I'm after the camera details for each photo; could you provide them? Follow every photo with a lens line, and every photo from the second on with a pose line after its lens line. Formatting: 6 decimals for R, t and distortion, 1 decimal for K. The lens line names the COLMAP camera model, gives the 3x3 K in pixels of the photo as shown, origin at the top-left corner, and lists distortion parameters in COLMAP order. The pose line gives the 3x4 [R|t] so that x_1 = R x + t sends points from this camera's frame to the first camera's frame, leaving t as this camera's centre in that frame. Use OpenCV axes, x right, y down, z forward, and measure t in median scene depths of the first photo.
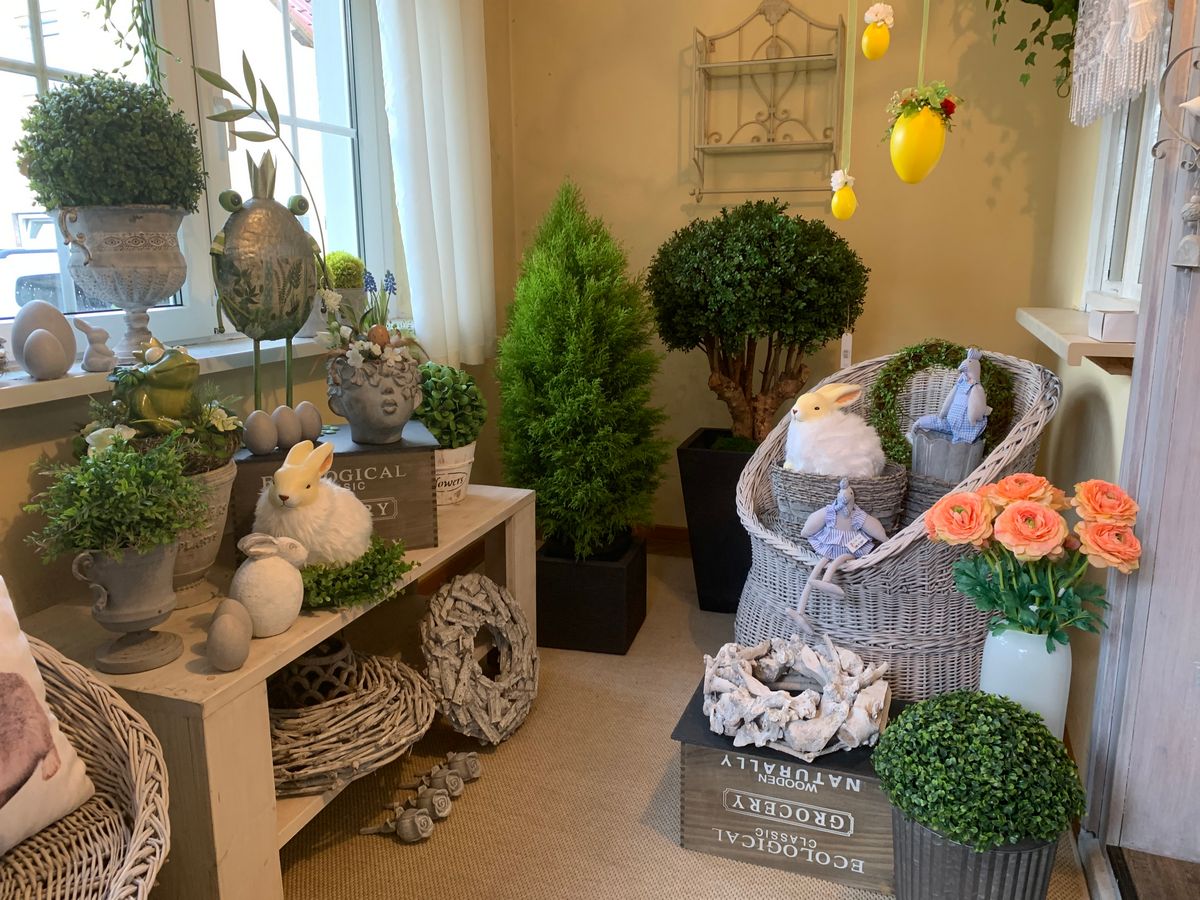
lens RADIAL K [[923.0, 0, 601.1], [0, 923.0, 411.2], [0, 0, 1]] dist [-0.002624, -0.000160]
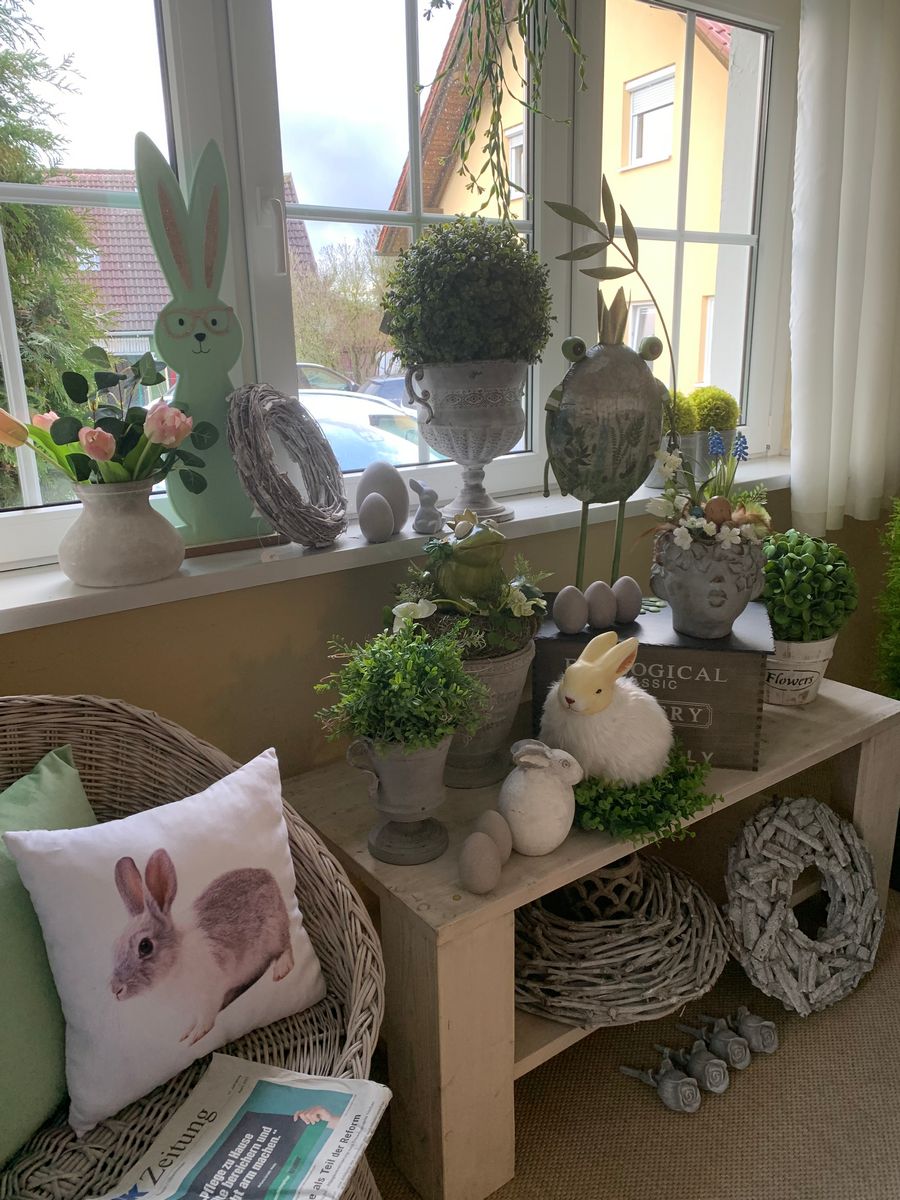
lens RADIAL K [[917.7, 0, 433.3], [0, 917.7, 597.5], [0, 0, 1]] dist [0.056223, -0.062359]
pose [[0.819301, 0.135432, -0.557139, 0.028145], [-0.080341, 0.989233, 0.122322, -0.088296], [0.567707, -0.055457, 0.821361, 0.161251]]
